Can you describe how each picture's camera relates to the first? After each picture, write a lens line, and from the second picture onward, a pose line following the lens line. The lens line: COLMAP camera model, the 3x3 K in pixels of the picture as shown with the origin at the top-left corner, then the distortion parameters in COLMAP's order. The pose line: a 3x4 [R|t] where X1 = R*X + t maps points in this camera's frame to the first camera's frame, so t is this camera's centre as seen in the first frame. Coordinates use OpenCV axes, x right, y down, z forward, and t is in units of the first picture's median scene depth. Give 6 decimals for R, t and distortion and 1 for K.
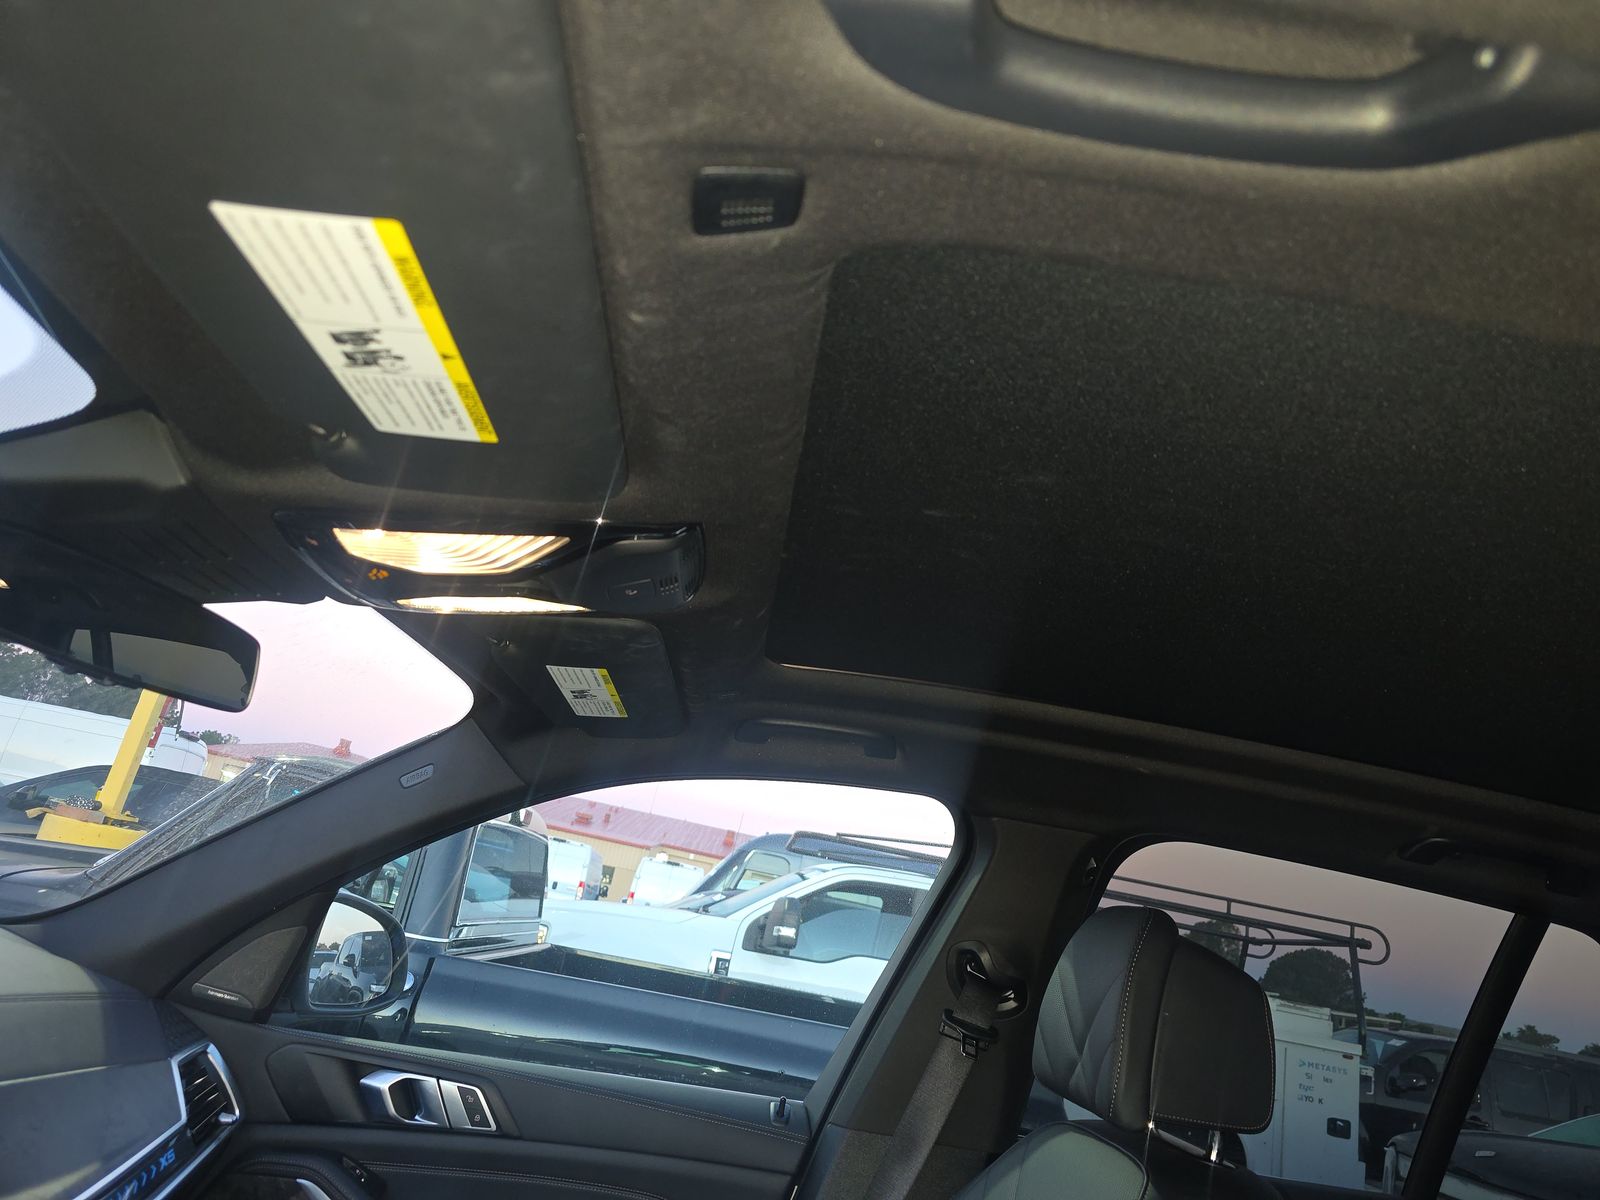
lens RADIAL K [[1084.4, 0, 789.7], [0, 1084.4, 601.9], [0, 0, 1]] dist [0.044038, -0.035295]
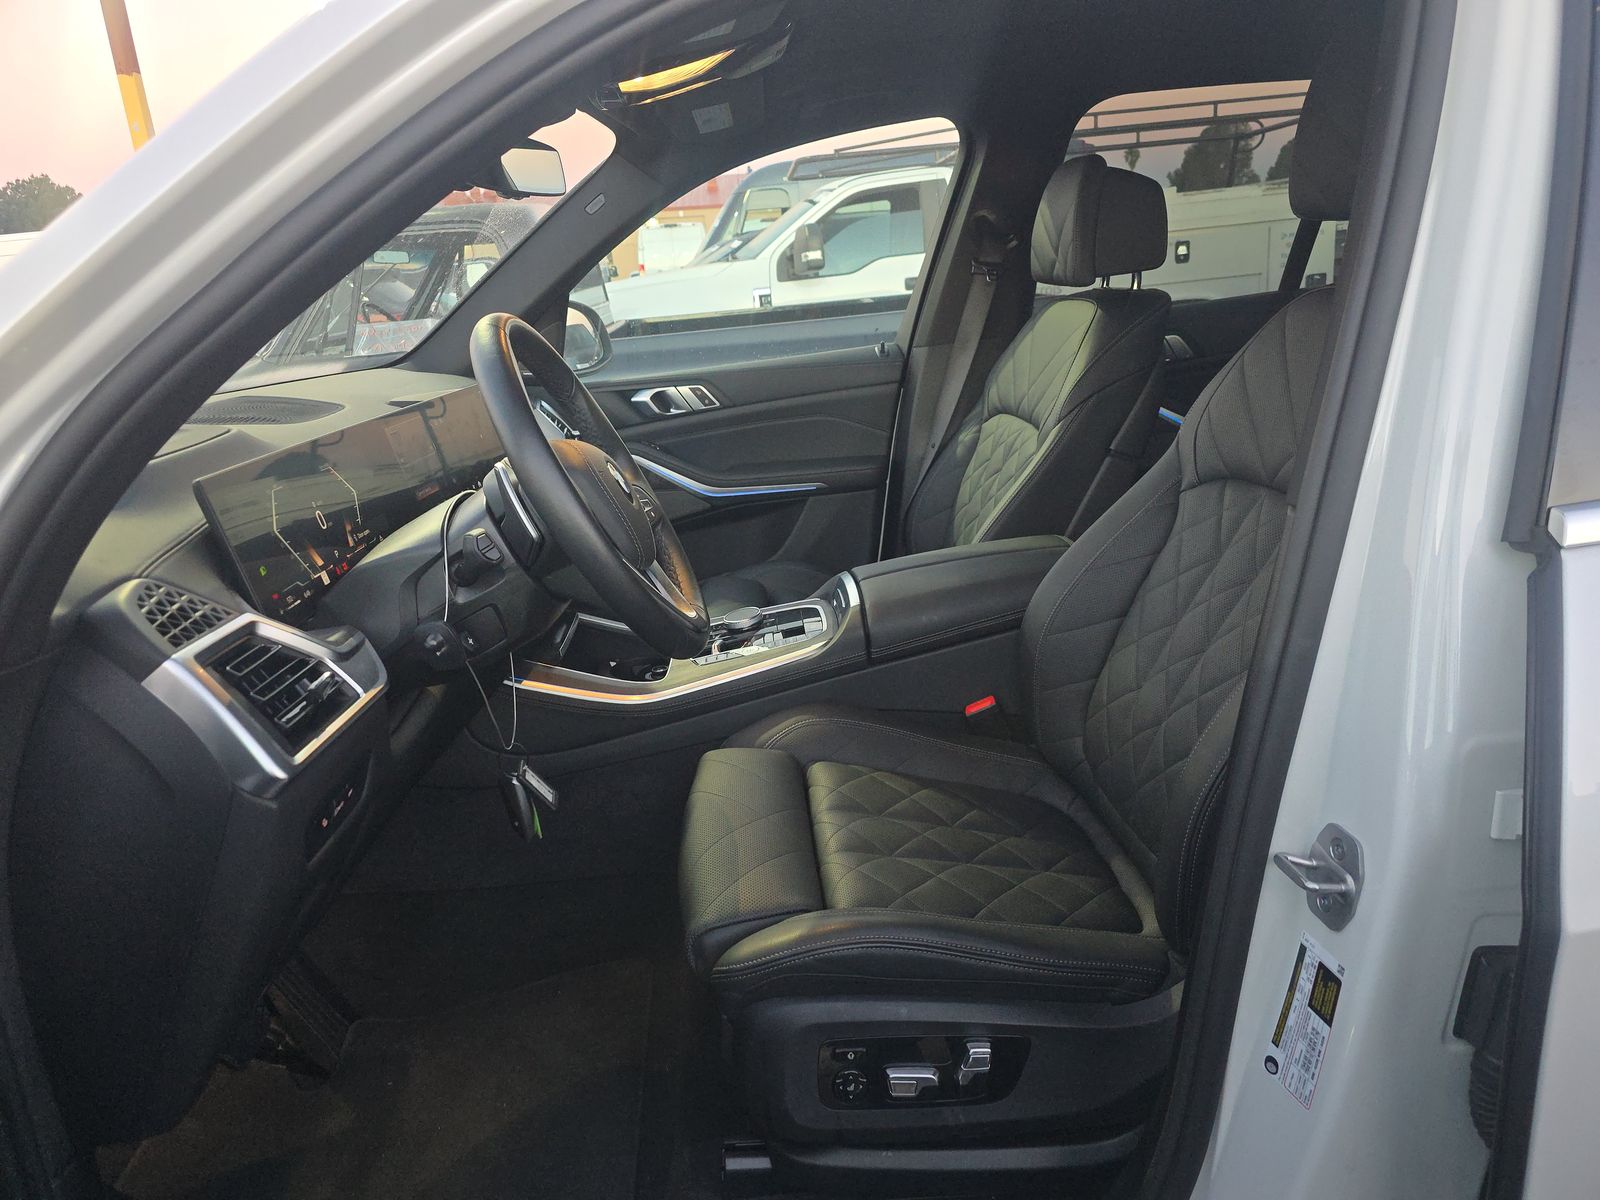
lens RADIAL K [[1084.4, 0, 806.2], [0, 1084.4, 597.8], [0, 0, 1]] dist [0.044038, -0.035295]
pose [[0.963740, -0.257167, -0.071203, -0.020318], [0.252844, 0.794785, 0.551713, -0.031963], [-0.085291, -0.549711, 0.830989, -0.107883]]
